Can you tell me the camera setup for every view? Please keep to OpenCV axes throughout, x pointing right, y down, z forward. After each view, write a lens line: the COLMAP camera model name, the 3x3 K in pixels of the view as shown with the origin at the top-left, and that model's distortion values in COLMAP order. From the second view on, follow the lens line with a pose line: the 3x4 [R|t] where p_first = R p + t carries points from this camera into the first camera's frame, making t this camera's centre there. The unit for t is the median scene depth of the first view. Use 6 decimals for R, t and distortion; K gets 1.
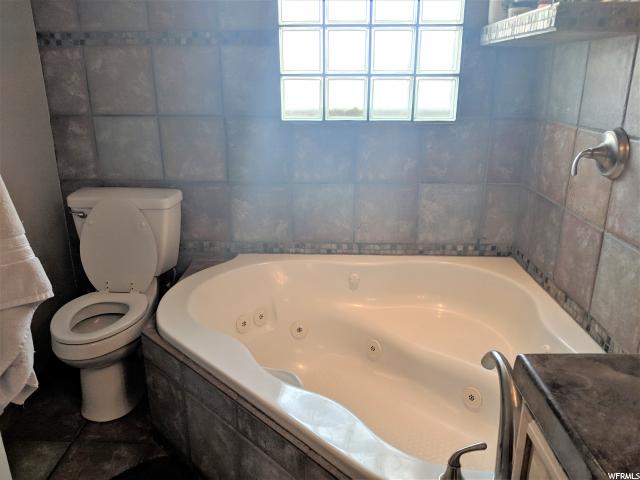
lens RADIAL K [[509.7, 0, 321.0], [0, 509.7, 247.5], [0, 0, 1]] dist [0.081592, -0.156426]
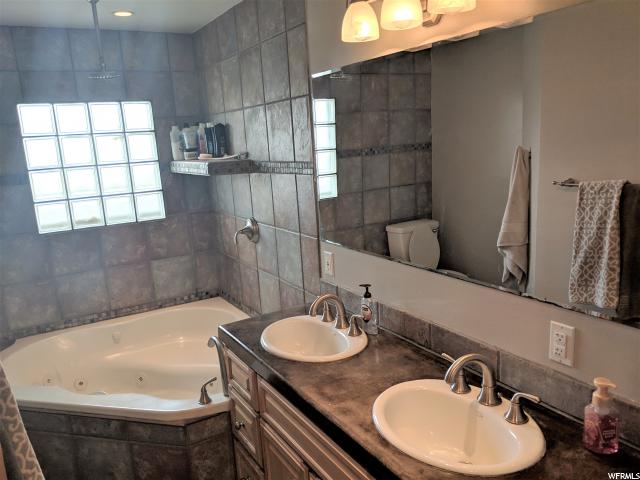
lens RADIAL K [[509.7, 0, 321.0], [0, 509.7, 247.5], [0, 0, 1]] dist [0.081592, -0.156426]
pose [[0.842256, -0.161197, 0.514413, -0.155160], [0.224850, 0.972324, -0.063462, 0.045027], [-0.489946, 0.169117, 0.855191, -0.542203]]
